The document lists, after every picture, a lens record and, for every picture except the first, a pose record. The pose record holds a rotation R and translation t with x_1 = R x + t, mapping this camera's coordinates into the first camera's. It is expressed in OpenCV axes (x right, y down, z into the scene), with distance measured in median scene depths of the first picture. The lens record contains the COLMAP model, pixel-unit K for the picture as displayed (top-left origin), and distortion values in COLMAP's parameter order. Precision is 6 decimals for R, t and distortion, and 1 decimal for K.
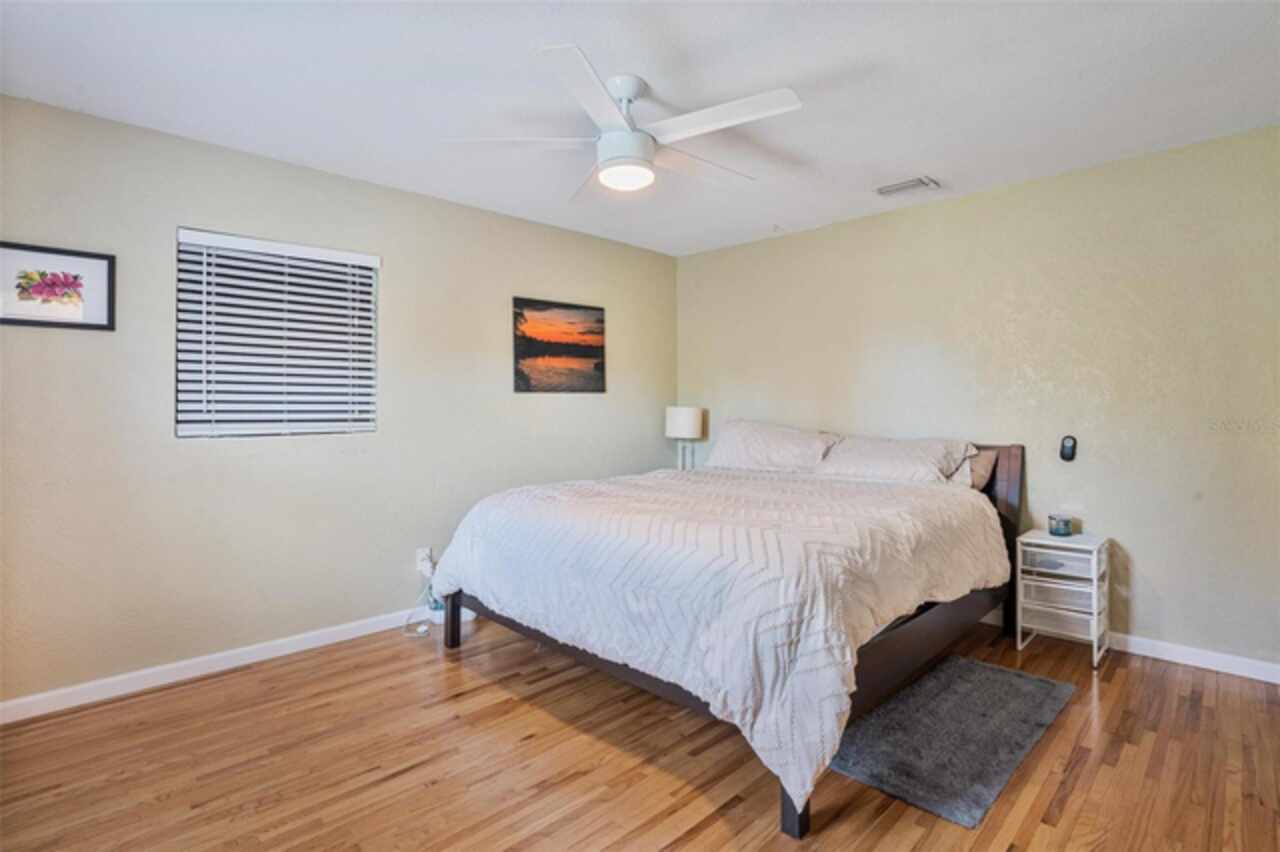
lens RADIAL K [[647.6, 0, 623.3], [0, 647.6, 406.1], [0, 0, 1]] dist [-0.001766, -0.000073]
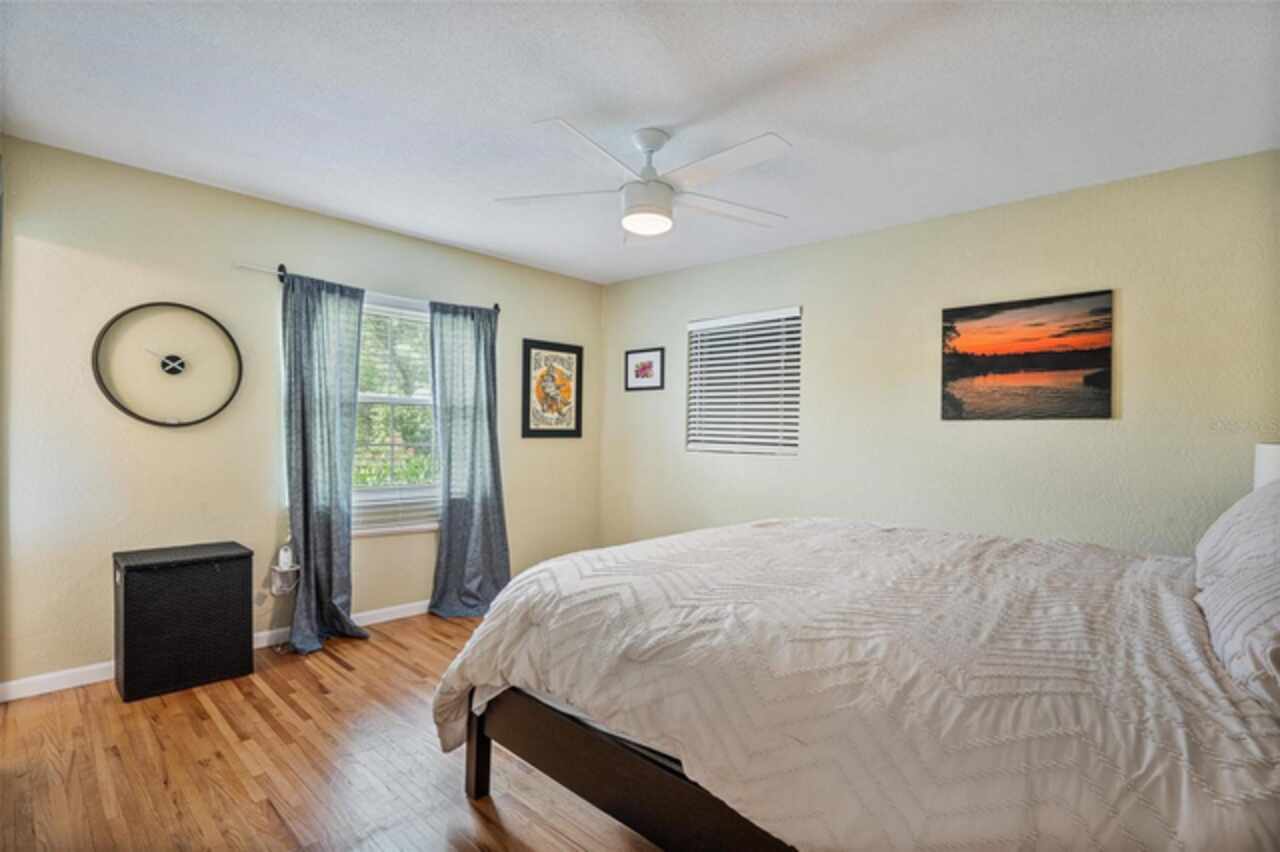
lens RADIAL K [[624.5, 0, 640.0], [0, 624.5, 426.0], [0, 0, 1]] dist [0.000872, 0.000123]
pose [[0.089380, -0.002419, -0.995995, 0.712651], [-0.014557, 0.999887, -0.003735, -0.005462], [0.995891, 0.014833, 0.089335, 0.603712]]
